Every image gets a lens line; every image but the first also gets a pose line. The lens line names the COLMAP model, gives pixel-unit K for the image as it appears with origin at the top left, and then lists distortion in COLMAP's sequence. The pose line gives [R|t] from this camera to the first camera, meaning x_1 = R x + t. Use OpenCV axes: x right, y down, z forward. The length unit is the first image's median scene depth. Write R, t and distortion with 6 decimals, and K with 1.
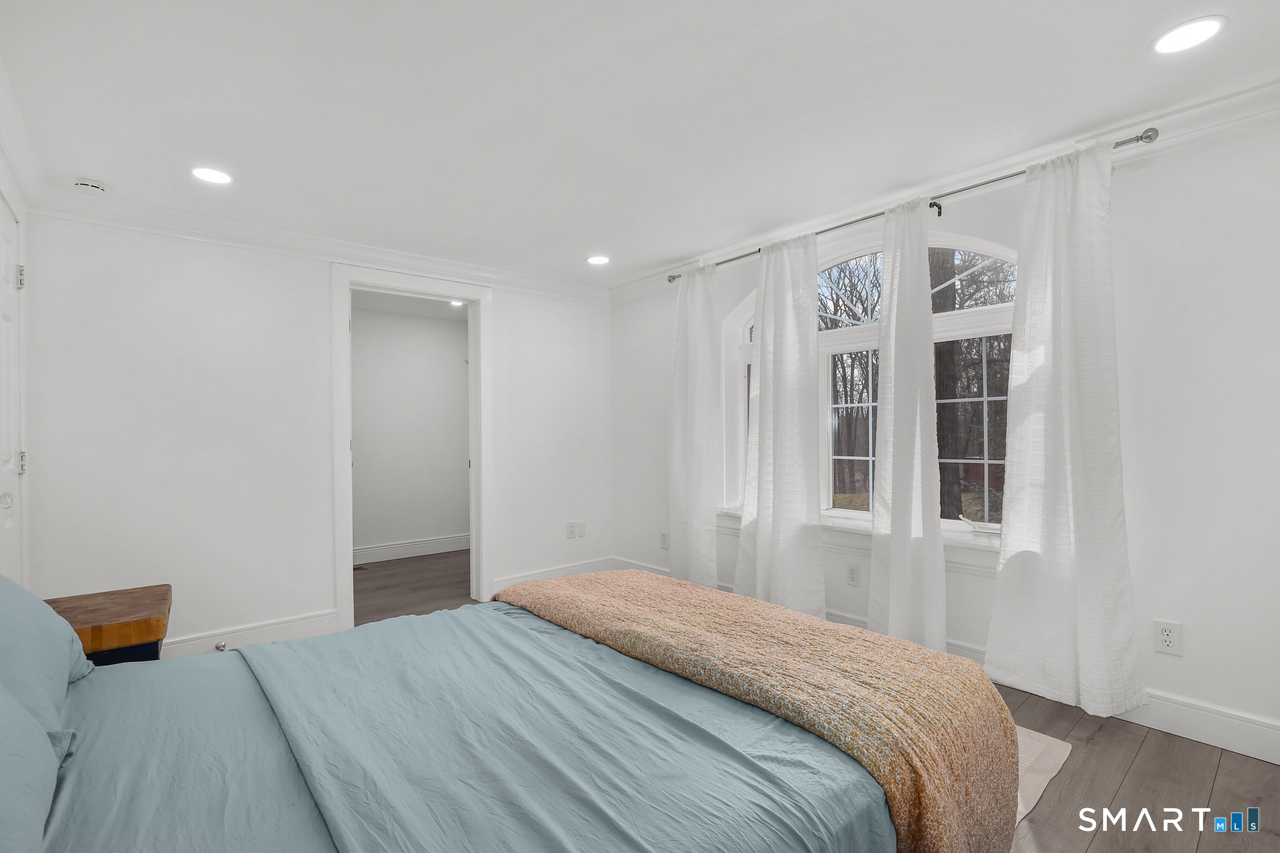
lens RADIAL K [[582.7, 0, 636.6], [0, 582.7, 431.8], [0, 0, 1]] dist [0.001548, -0.008396]
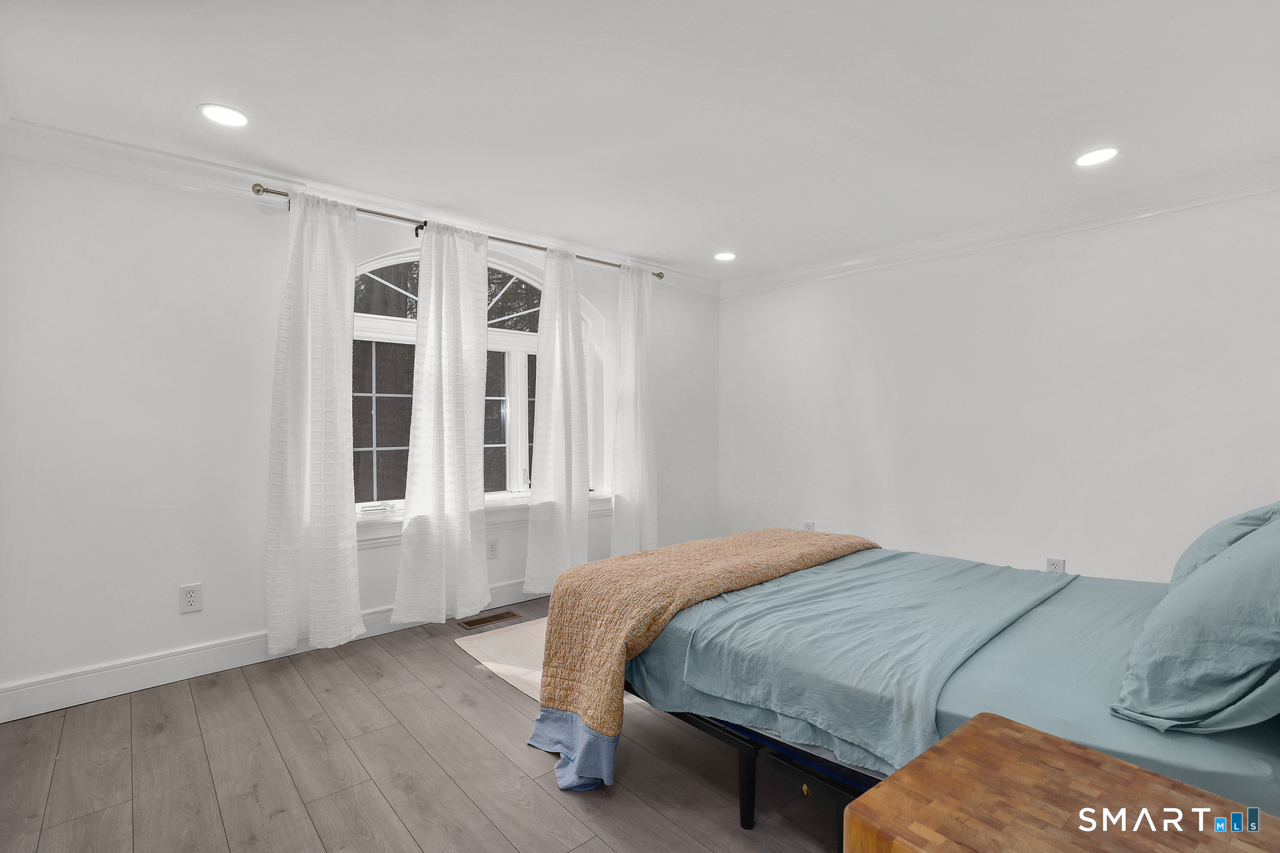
lens RADIAL K [[582.7, 0, 636.6], [0, 582.7, 431.8], [0, 0, 1]] dist [0.001548, -0.008396]
pose [[-0.014340, -0.011024, 0.999836, -0.756069], [0.003028, 0.999934, 0.011068, 0.006570], [-0.999893, 0.003186, -0.014305, 0.730822]]
